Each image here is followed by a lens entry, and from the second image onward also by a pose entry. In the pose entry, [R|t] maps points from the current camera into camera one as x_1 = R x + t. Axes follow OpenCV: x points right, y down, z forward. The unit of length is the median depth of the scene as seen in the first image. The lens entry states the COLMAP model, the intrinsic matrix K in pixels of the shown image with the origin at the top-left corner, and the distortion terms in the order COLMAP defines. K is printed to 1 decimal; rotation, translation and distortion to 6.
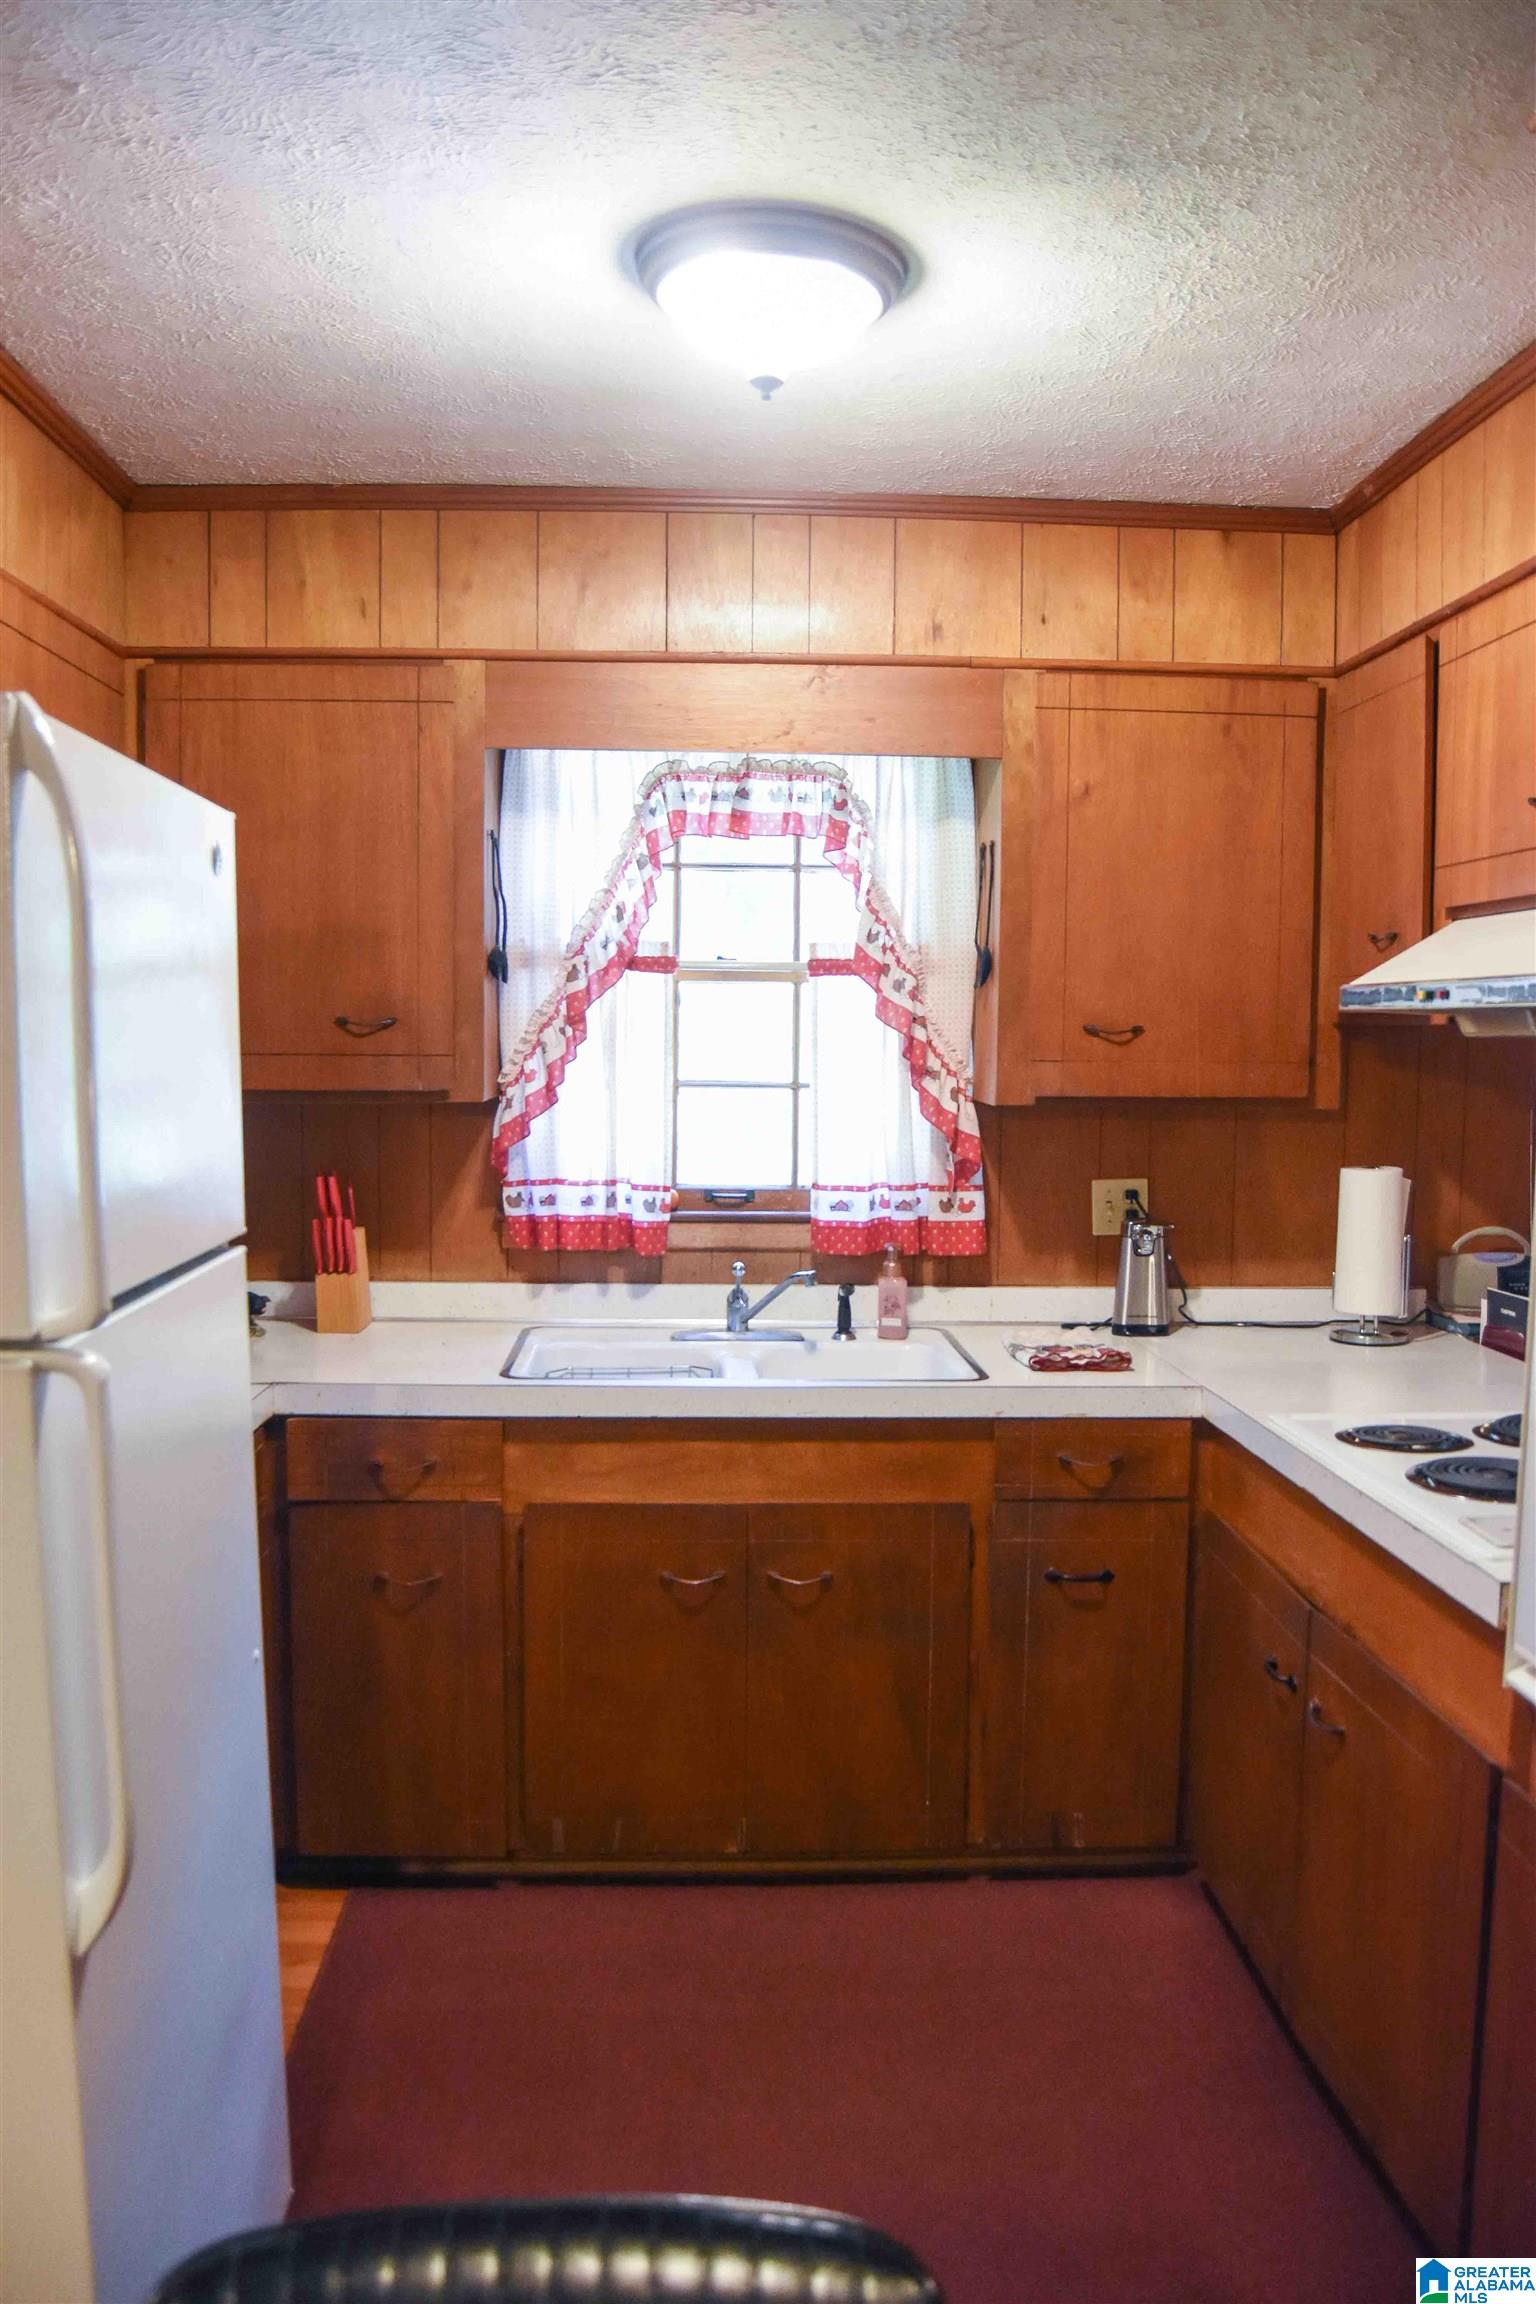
lens RADIAL K [[1855.7, 0, 768.0], [0, 1855.7, 1152.0], [0, 0, 1]] dist [-0.059524, 0.004286]
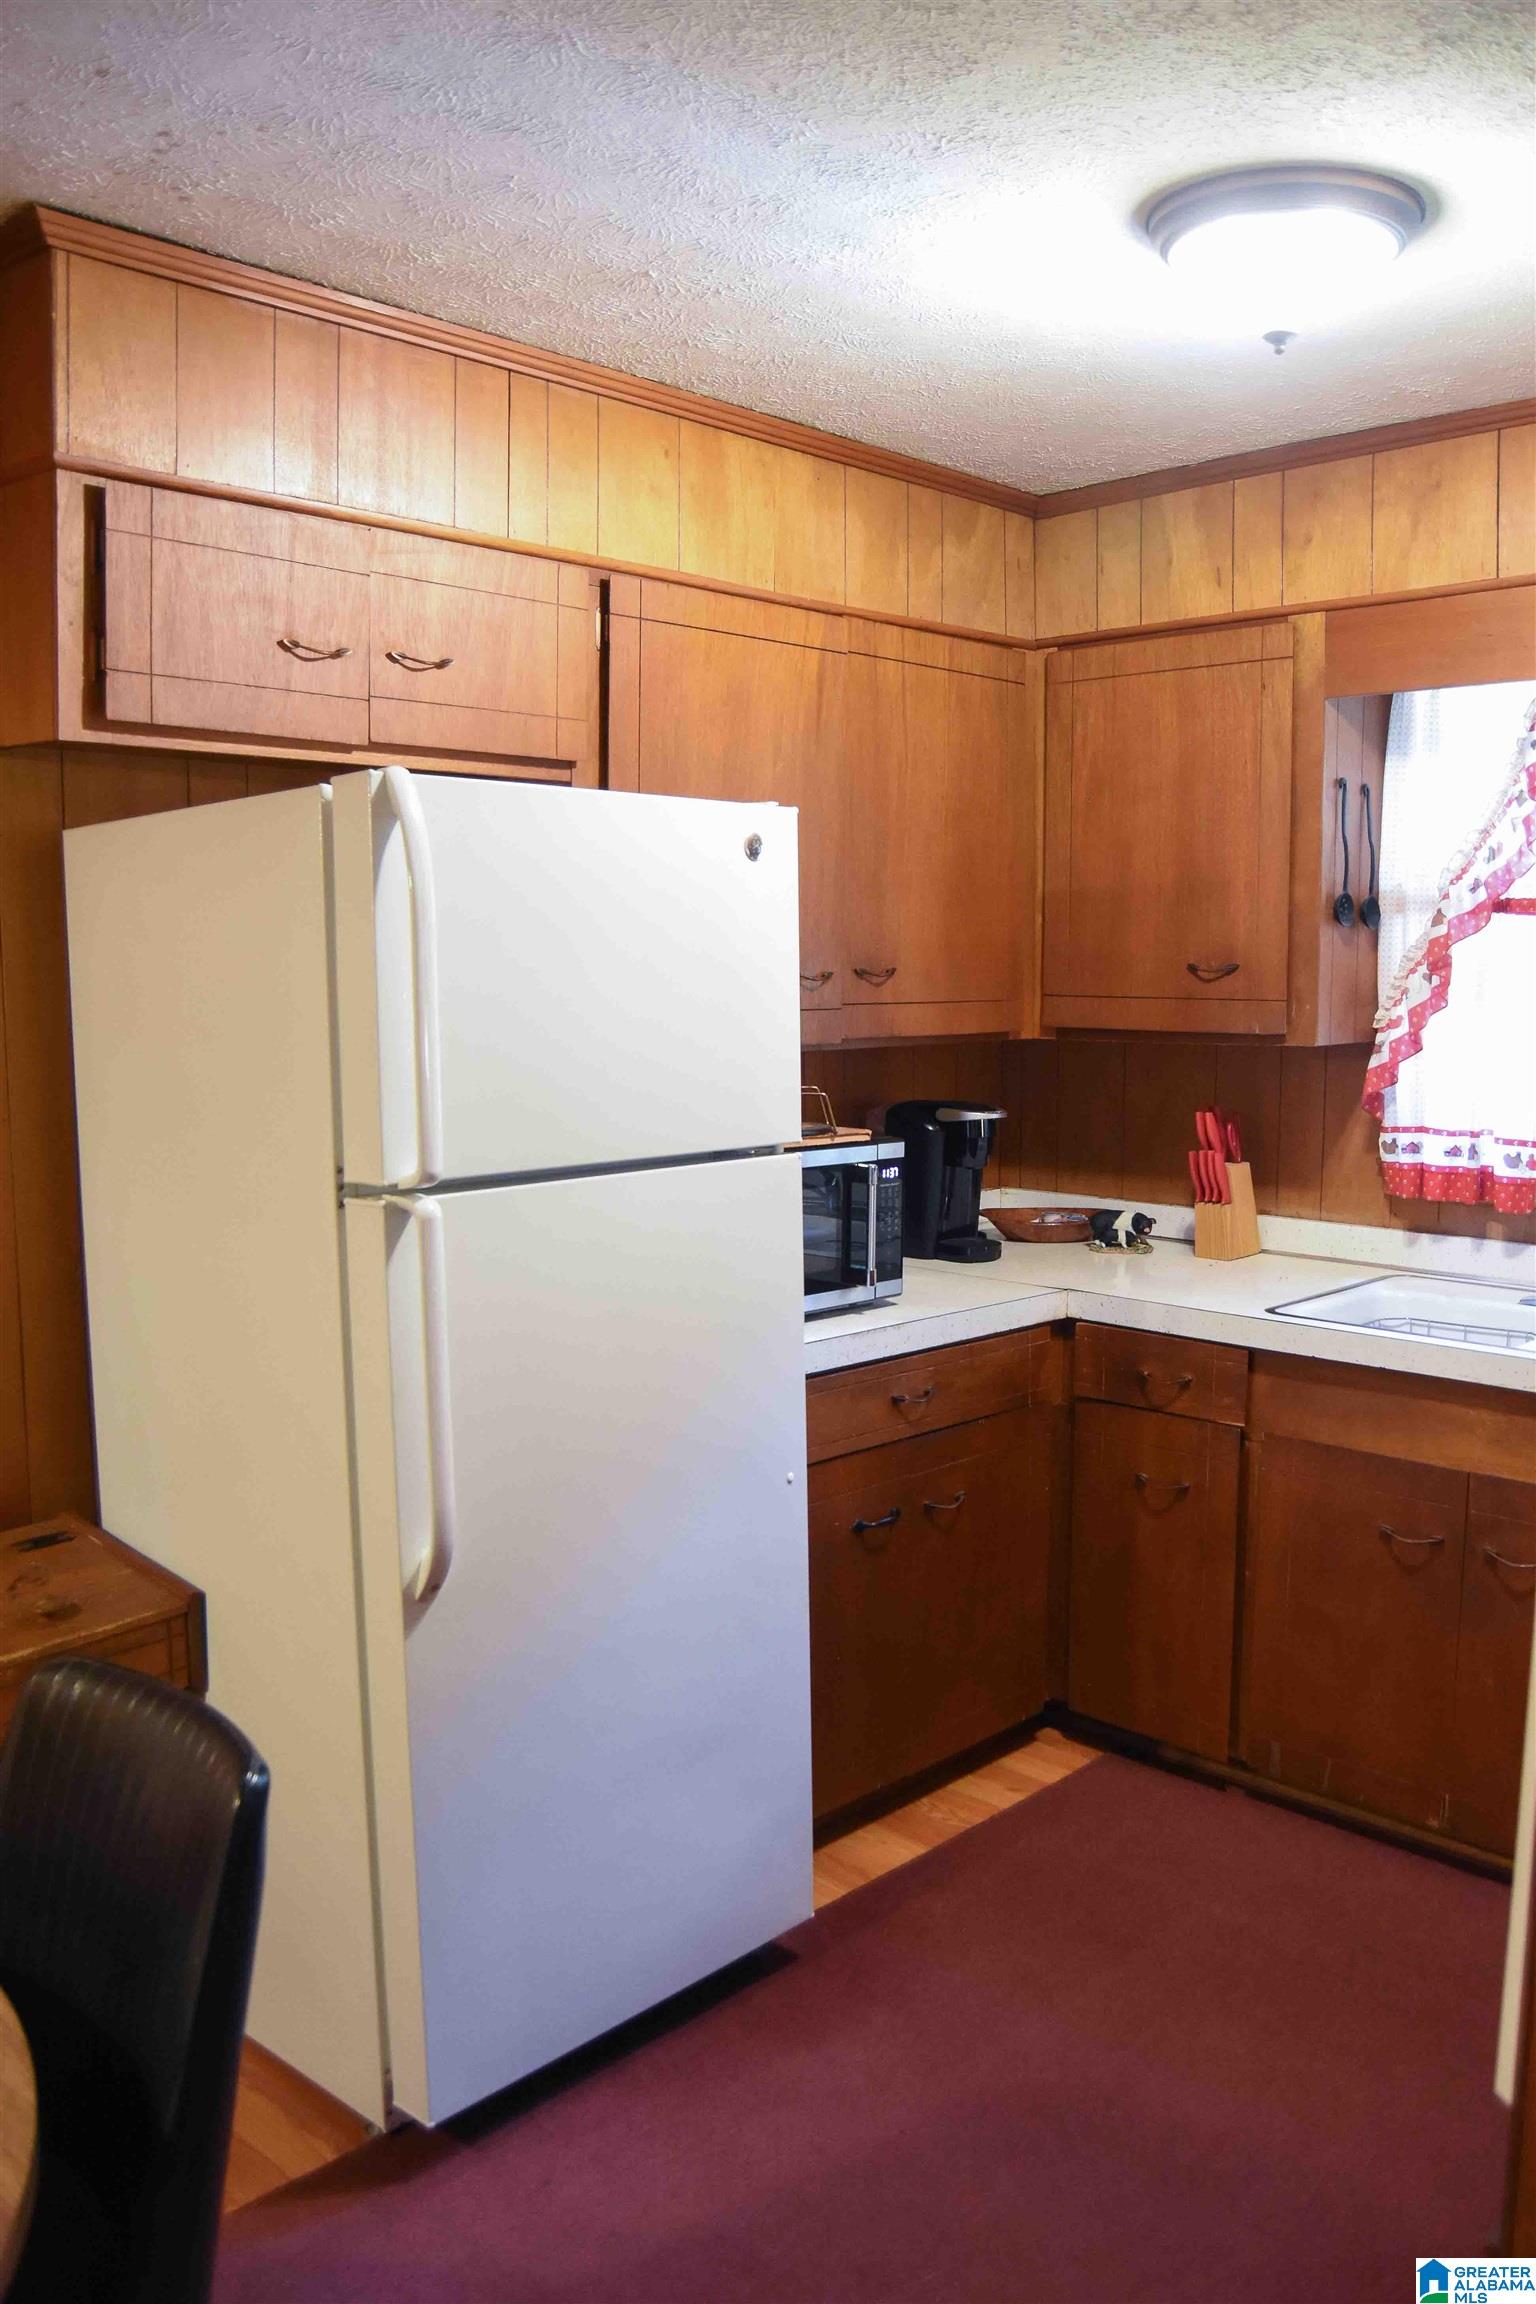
lens RADIAL K [[1902.0, 0, 768.0], [0, 1902.0, 1152.0], [0, 0, 1]] dist [-0.027437, 0.001688]
pose [[0.697499, 0.066448, -0.713498, 0.373093], [-0.043487, 0.997781, 0.050412, -0.008089], [0.715265, -0.004134, 0.698841, 0.047529]]
